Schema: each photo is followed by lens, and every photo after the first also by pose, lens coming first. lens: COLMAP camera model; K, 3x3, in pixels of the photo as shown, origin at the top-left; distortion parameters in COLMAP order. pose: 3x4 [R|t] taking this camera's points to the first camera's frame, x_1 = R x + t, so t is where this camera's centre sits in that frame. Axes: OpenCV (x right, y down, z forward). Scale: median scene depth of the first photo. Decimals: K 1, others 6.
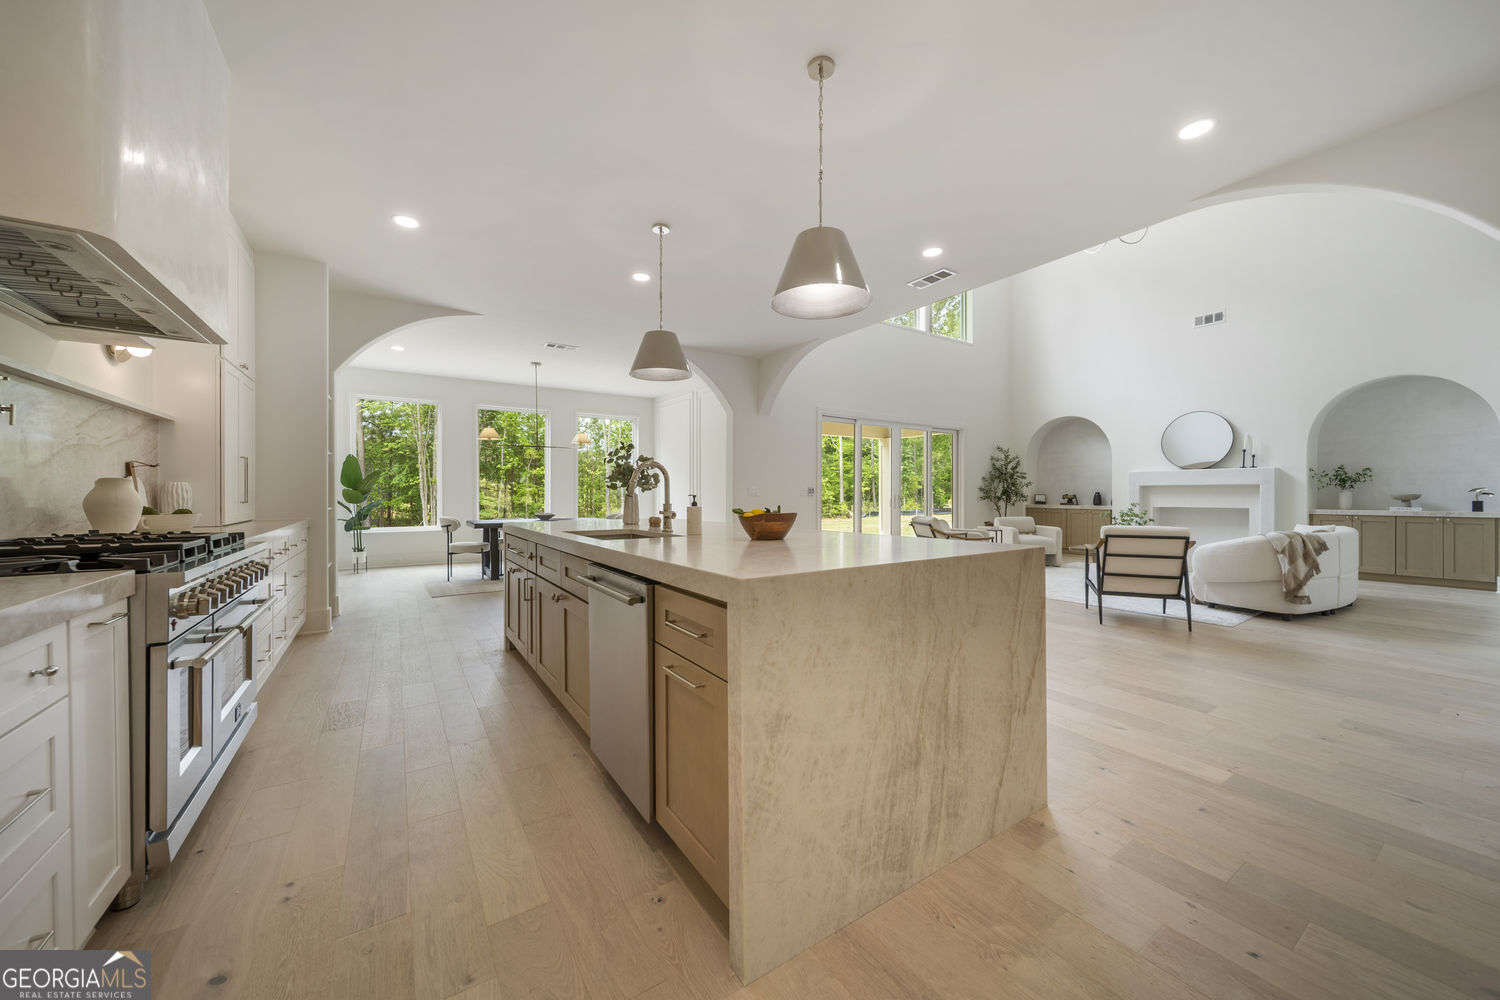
lens RADIAL K [[543.0, 0, 753.3], [0, 543.0, 496.6], [0, 0, 1]] dist [-0.001601, -0.001401]
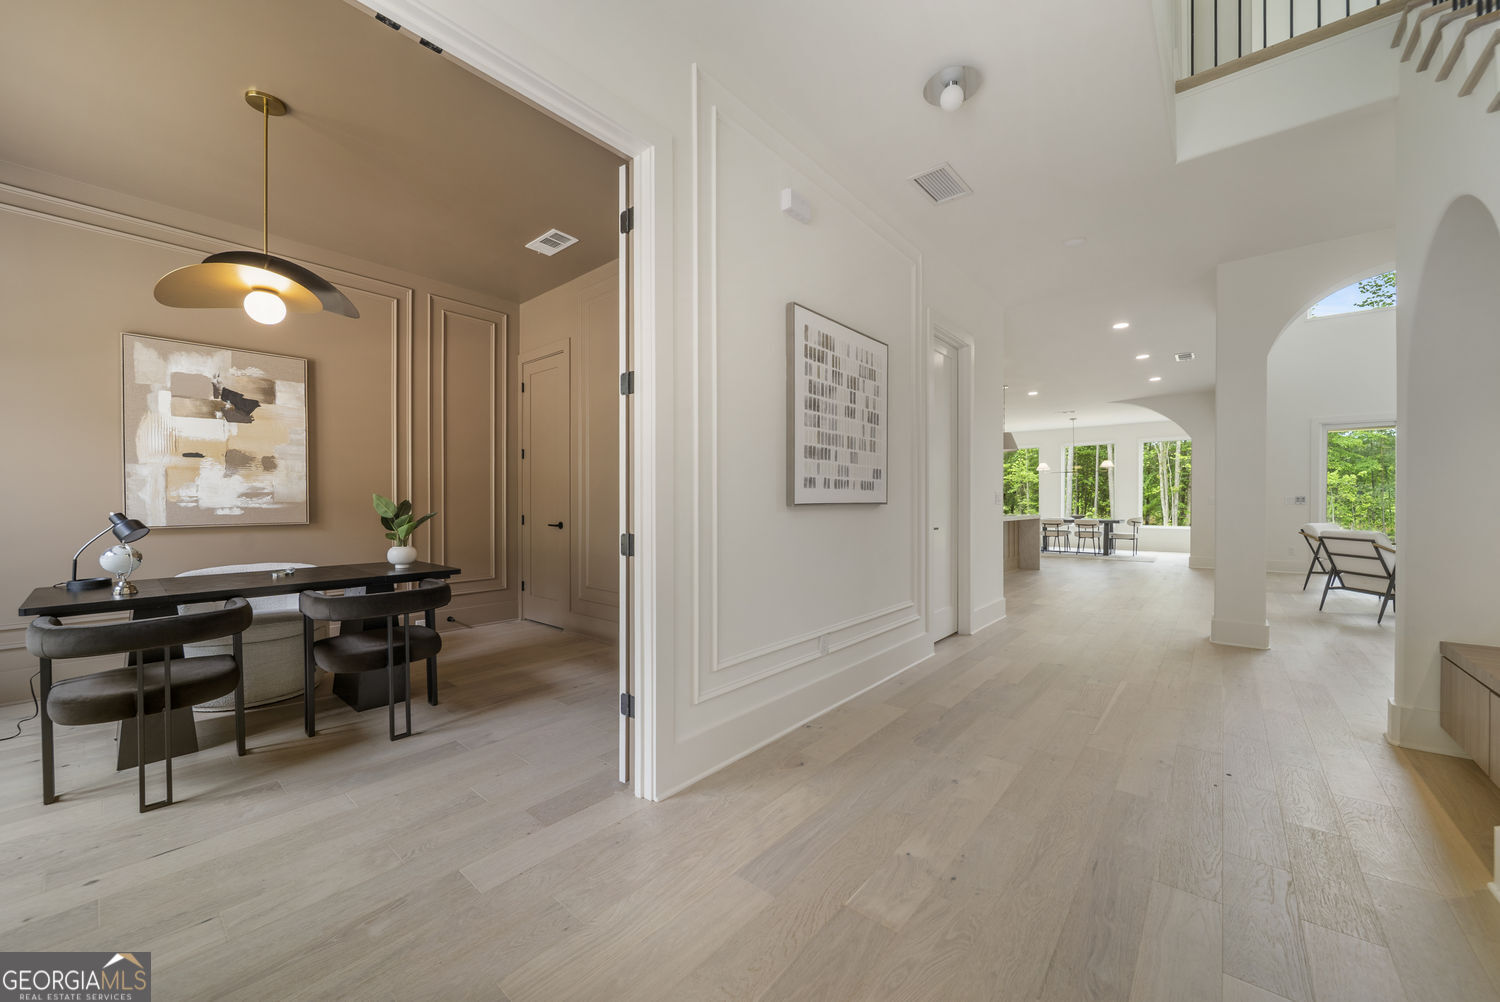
lens RADIAL K [[543.0, 0, 754.9], [0, 543.0, 503.9], [0, 0, 1]] dist [-0.001601, -0.001401]
pose [[0.274138, 0.002938, -0.961686, 1.050417], [-0.004640, 0.999988, 0.001733, 0.001061], [0.961679, 0.003987, 0.274149, -0.391896]]
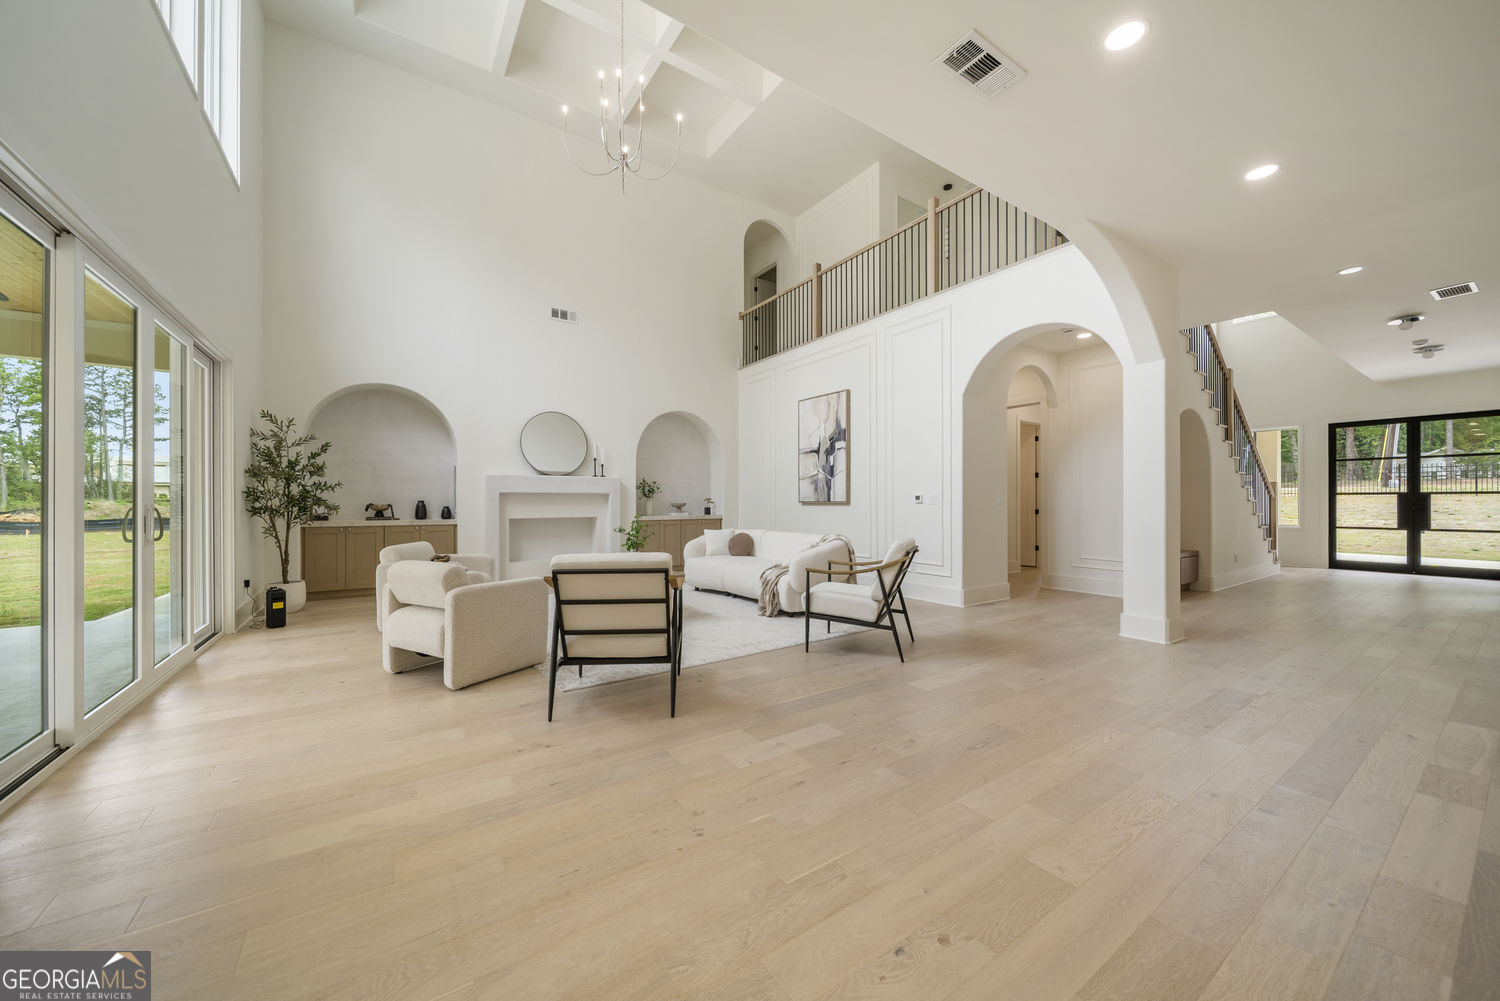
lens RADIAL K [[543.0, 0, 749.6], [0, 543.0, 502.0], [0, 0, 1]] dist [-0.001601, -0.001401]
pose [[-0.010072, 0.001853, 0.999948, -0.123822], [0.006318, 0.999978, -0.001789, -0.003556], [-0.999929, 0.006300, -0.010084, 0.896219]]
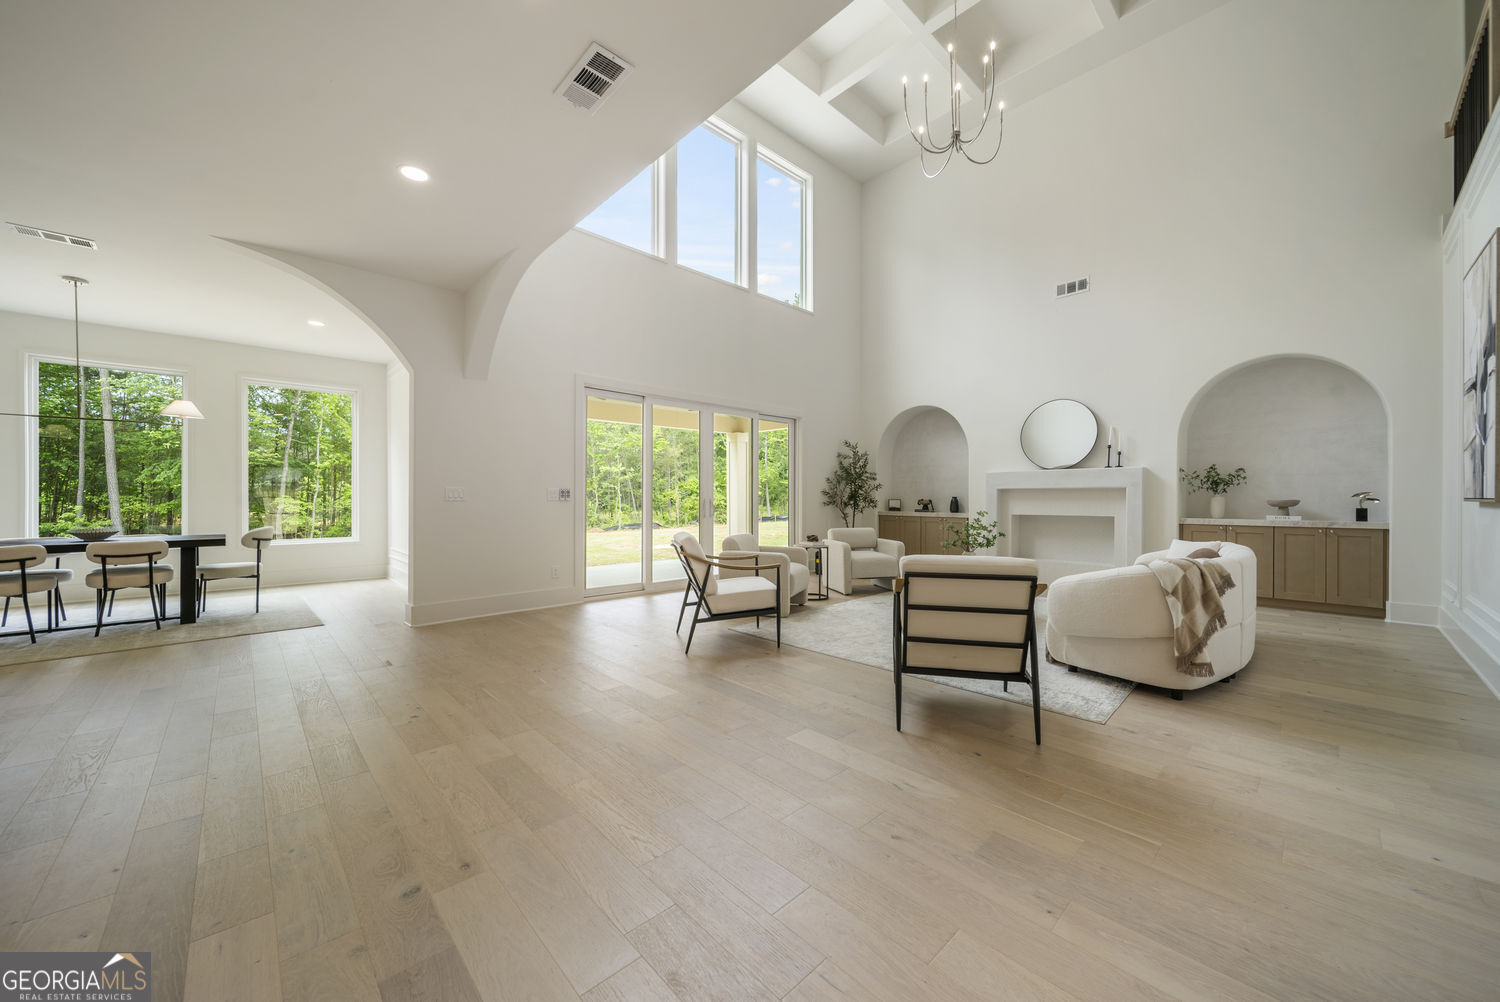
lens RADIAL K [[546.7, 0, 755.6], [0, 546.7, 501.4], [0, 0, 1]] dist [-0.001600, -0.001047]
pose [[0.985069, 0.001190, 0.172159, 0.287065], [-0.001422, 0.999998, 0.001226, -0.002333], [-0.172157, -0.001453, 0.985068, 0.337606]]
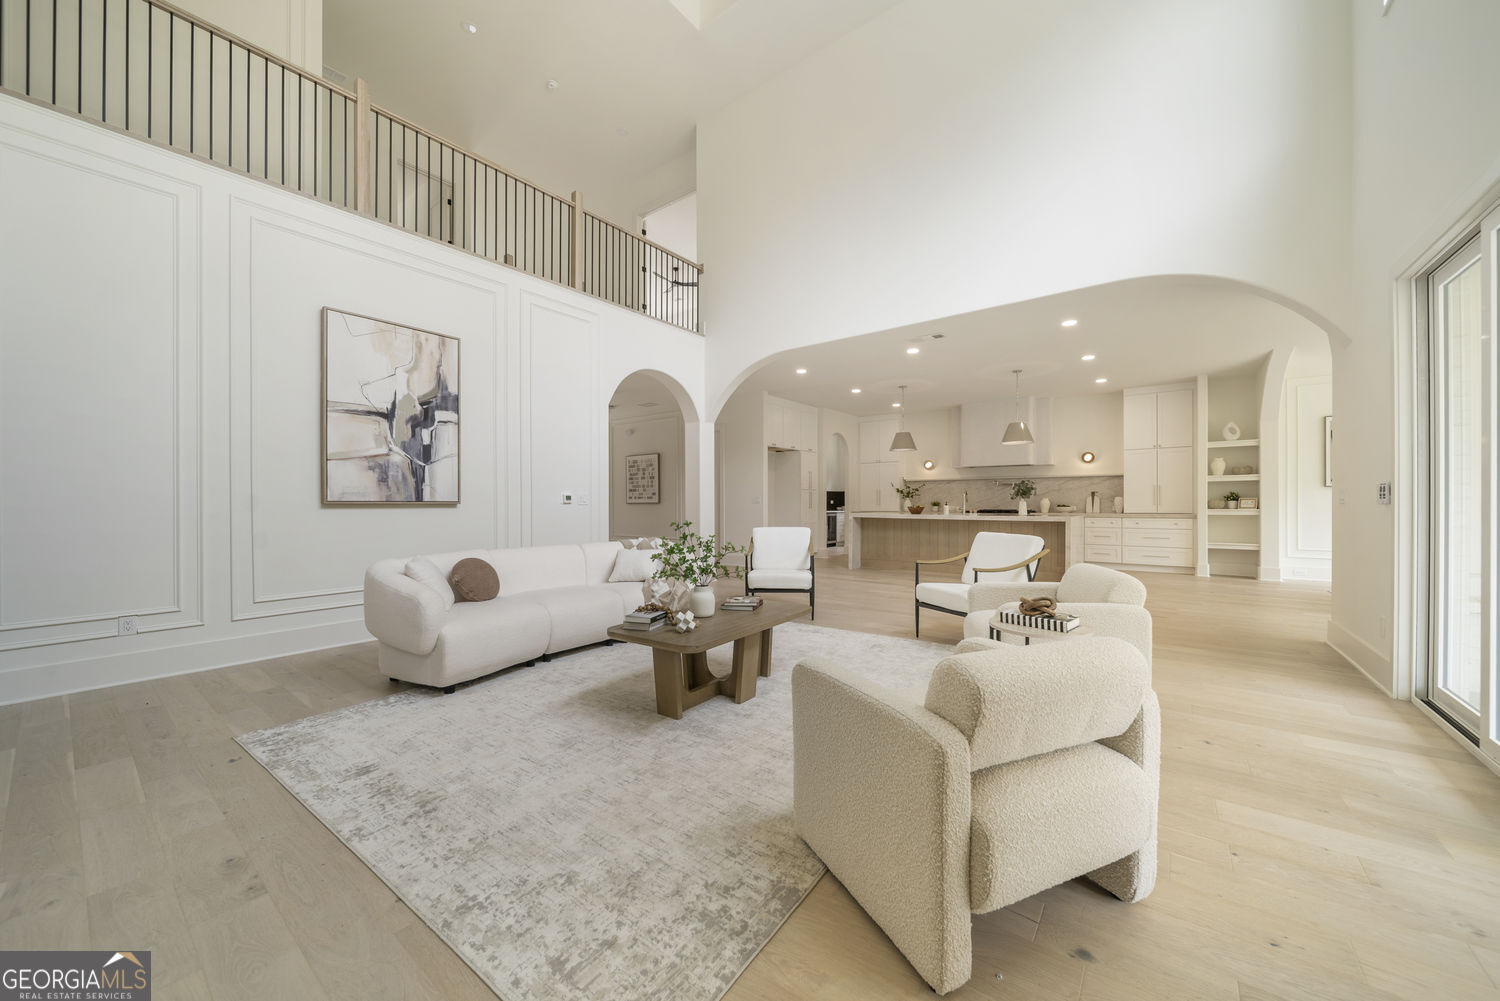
lens RADIAL K [[543.0, 0, 762.9], [0, 543.0, 504.0], [0, 0, 1]] dist [-0.001601, -0.001401]
pose [[-0.941874, 0.003914, -0.335944, 0.843284], [0.001774, 0.999976, 0.006675, -0.006170], [0.335962, 0.005691, -0.941858, 1.549699]]
